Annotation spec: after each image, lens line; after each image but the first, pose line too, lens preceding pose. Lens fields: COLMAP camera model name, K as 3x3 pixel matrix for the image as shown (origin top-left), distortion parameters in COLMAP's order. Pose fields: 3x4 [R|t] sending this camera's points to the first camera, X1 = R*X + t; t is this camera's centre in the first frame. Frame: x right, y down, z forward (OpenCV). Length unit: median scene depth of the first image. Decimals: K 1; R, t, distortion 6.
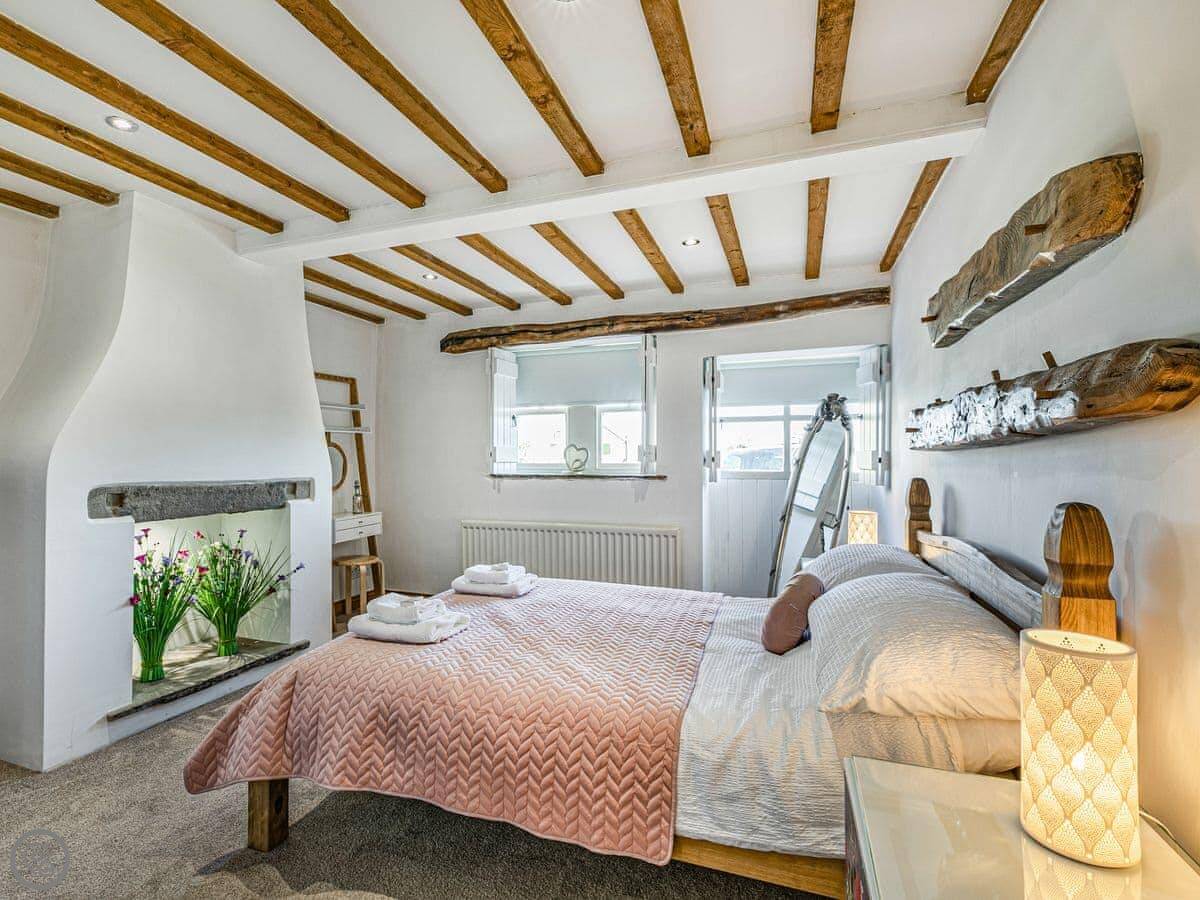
lens RADIAL K [[658.6, 0, 600.0], [0, 658.6, 450.0], [0, 0, 1]] dist [0.001669, 0.000208]
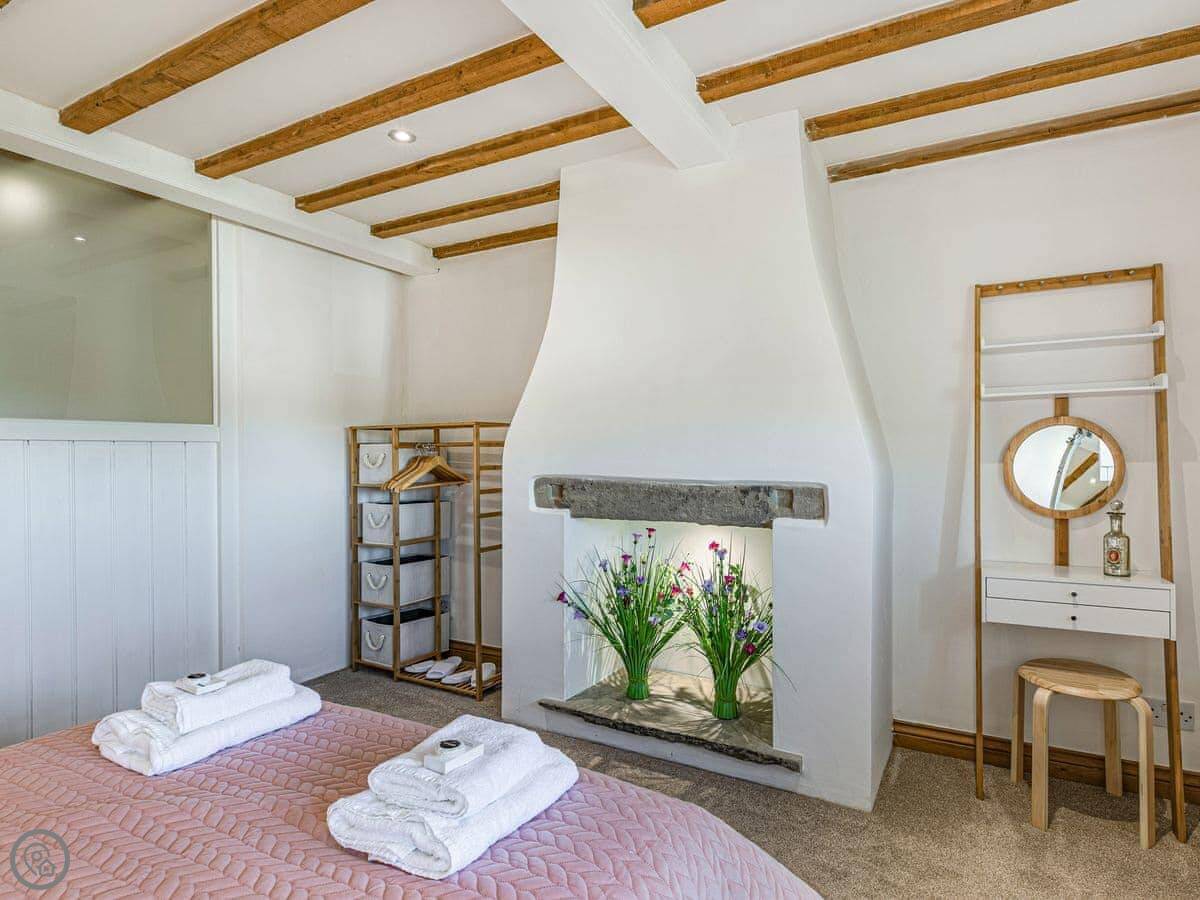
lens RADIAL K [[617.4, 0, 600.0], [0, 617.4, 450.0], [0, 0, 1]] dist [0.001169, 0.000748]
pose [[-0.190782, 0.007330, -0.981605, 0.147782], [0.015542, 0.999869, 0.004446, 0.008753], [0.981509, -0.014408, -0.190871, 1.071857]]
